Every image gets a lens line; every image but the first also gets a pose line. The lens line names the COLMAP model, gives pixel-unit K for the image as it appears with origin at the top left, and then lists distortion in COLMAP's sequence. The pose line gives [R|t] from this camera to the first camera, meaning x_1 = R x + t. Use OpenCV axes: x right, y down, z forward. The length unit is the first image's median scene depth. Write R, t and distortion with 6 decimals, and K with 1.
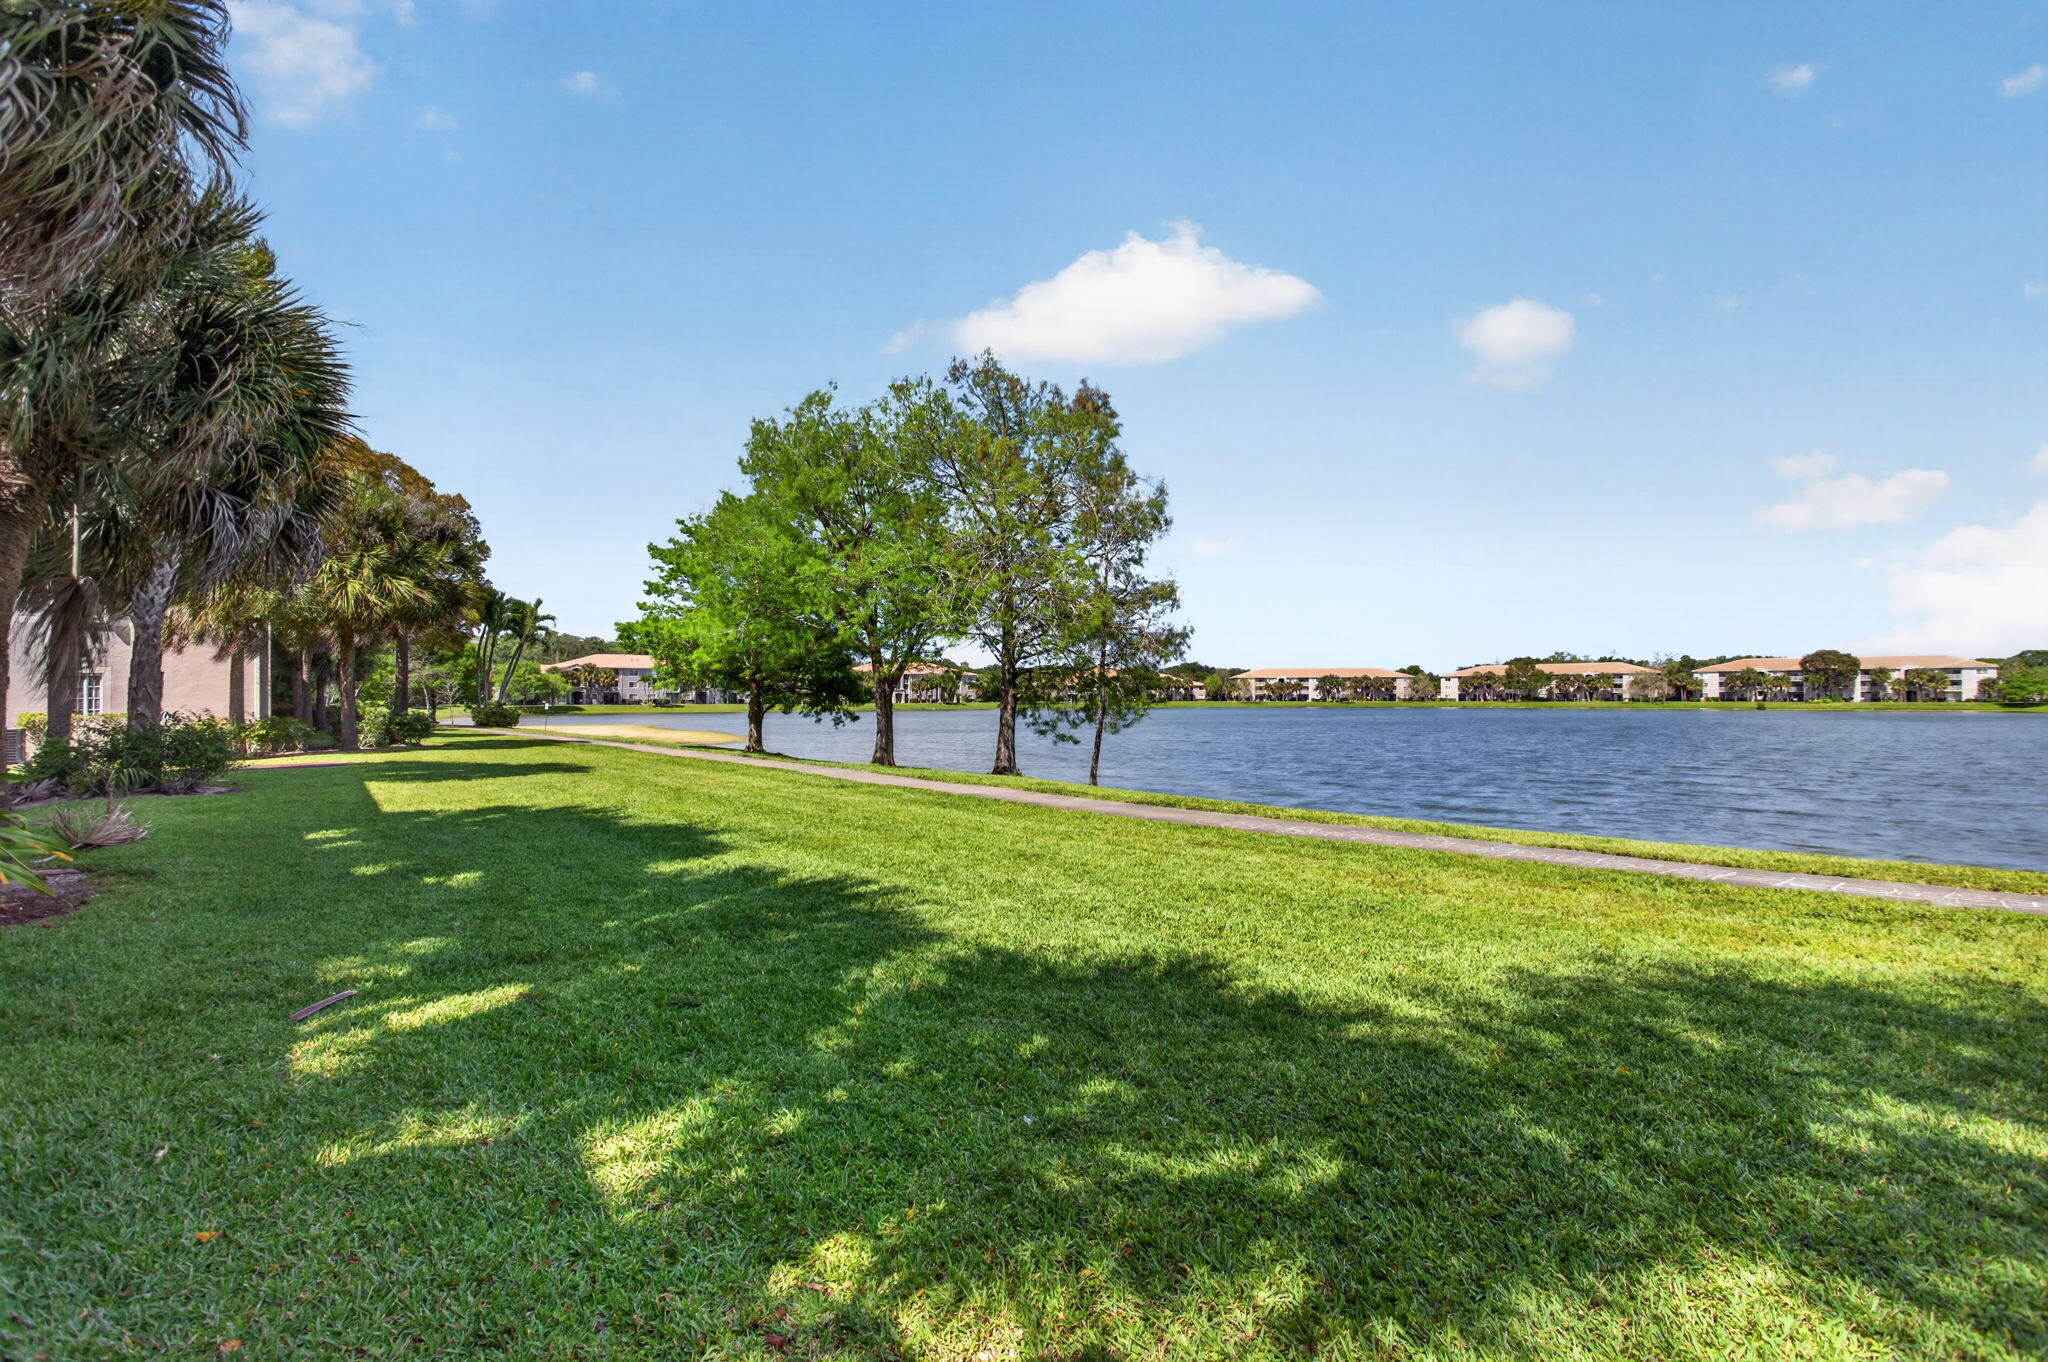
lens RADIAL K [[972.1, 0, 1010.3], [0, 972.1, 698.9], [0, 0, 1]] dist [-0.006949, 0.001349]
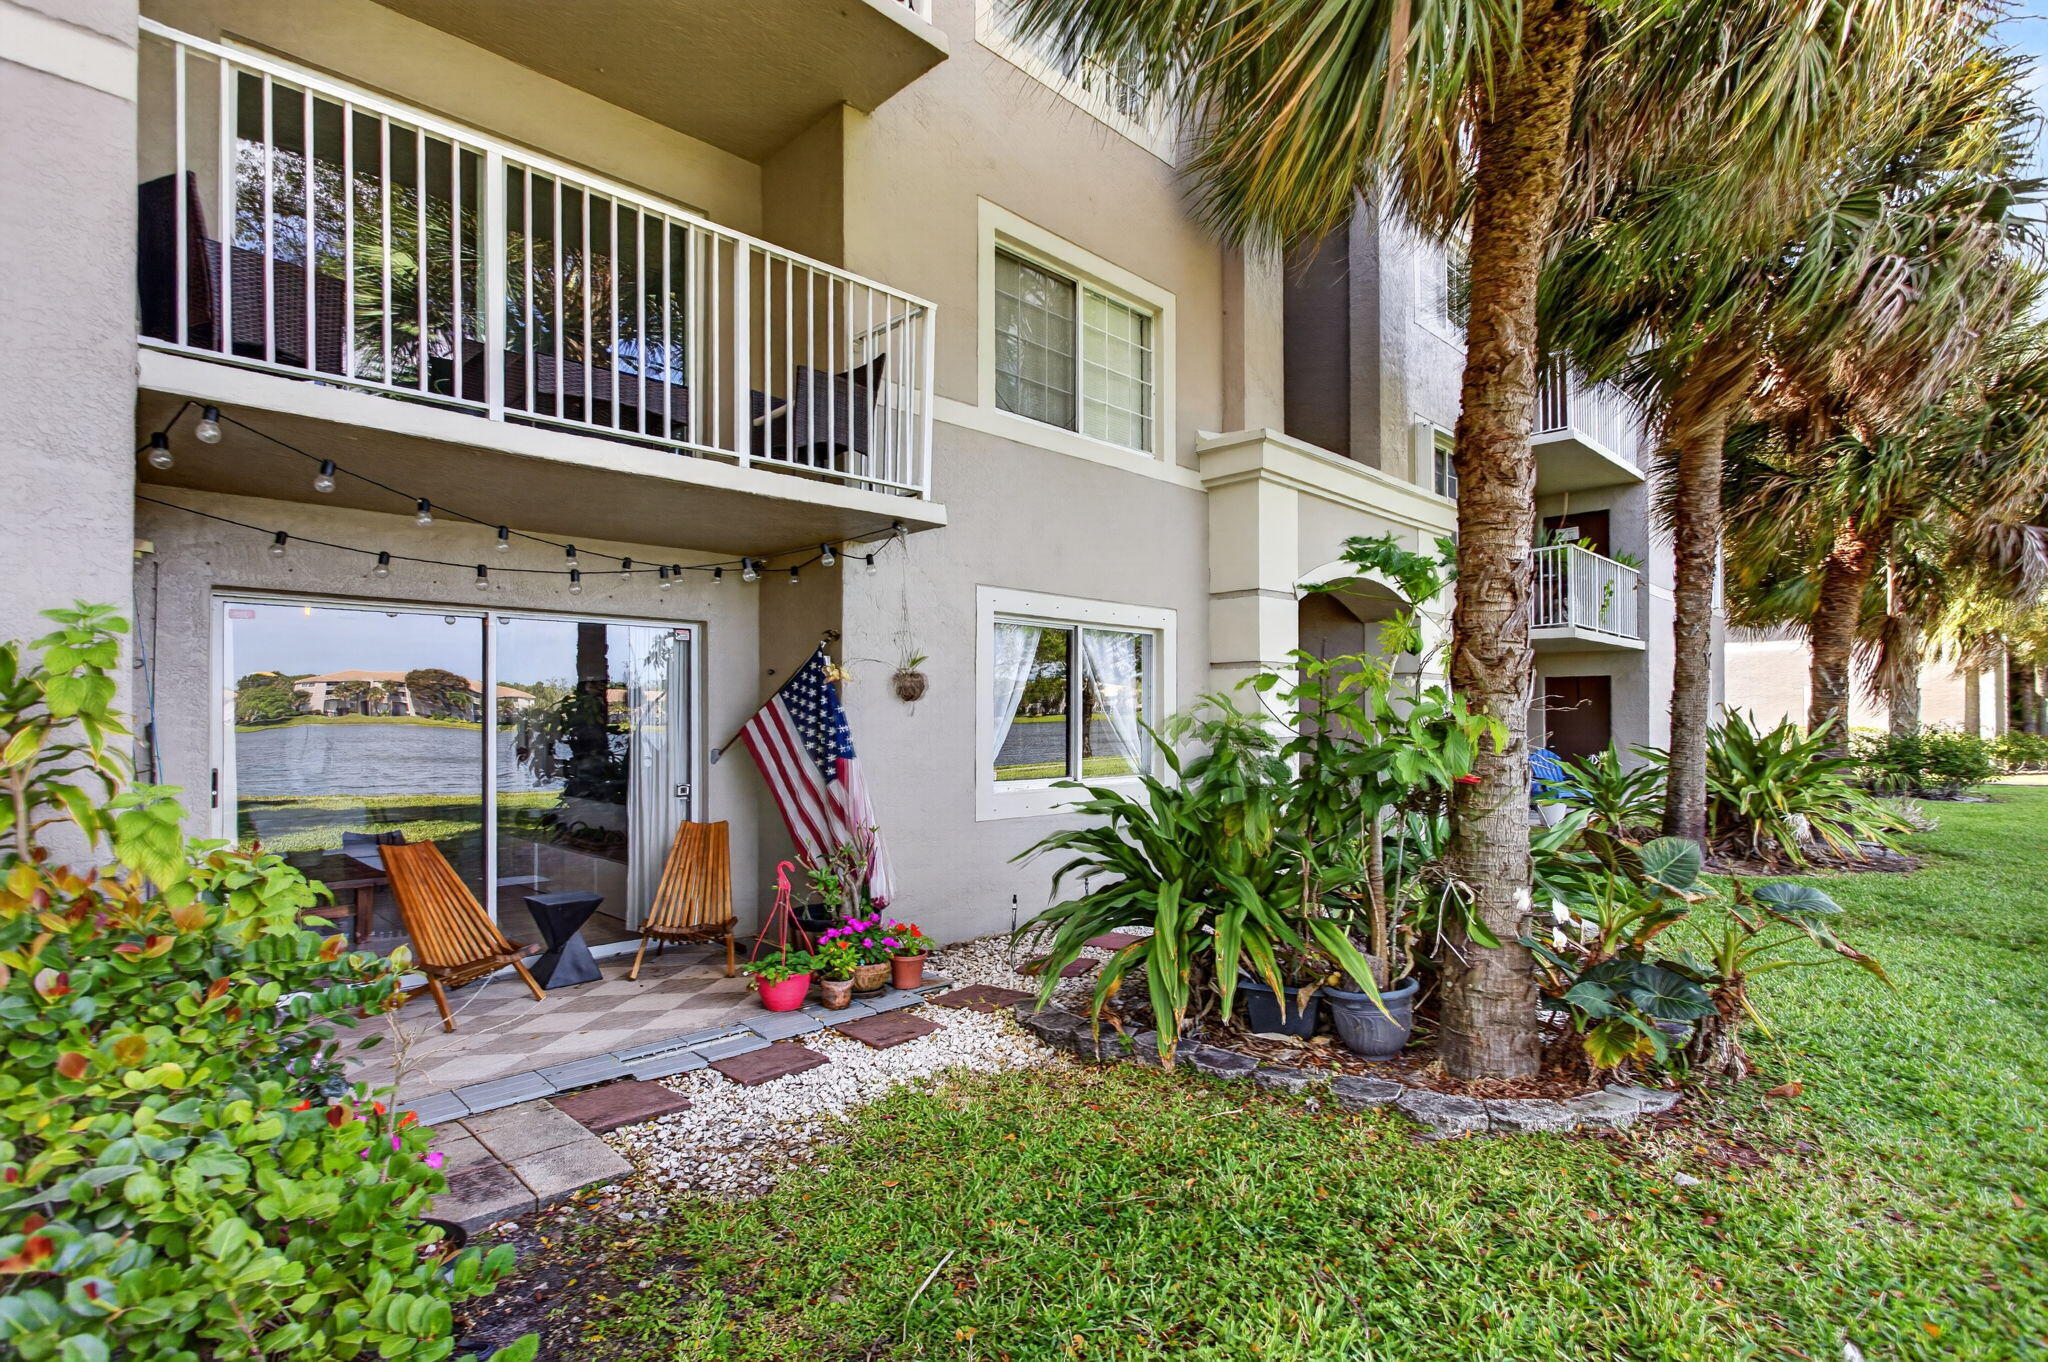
lens RADIAL K [[972.1, 0, 1028.0], [0, 972.1, 699.3], [0, 0, 1]] dist [-0.006949, 0.001349]
pose [[0.144789, -0.015273, -0.989345, 0.072129], [-0.001671, 0.999876, -0.015680, 0.004385], [0.989461, 0.003923, 0.144745, -0.176343]]
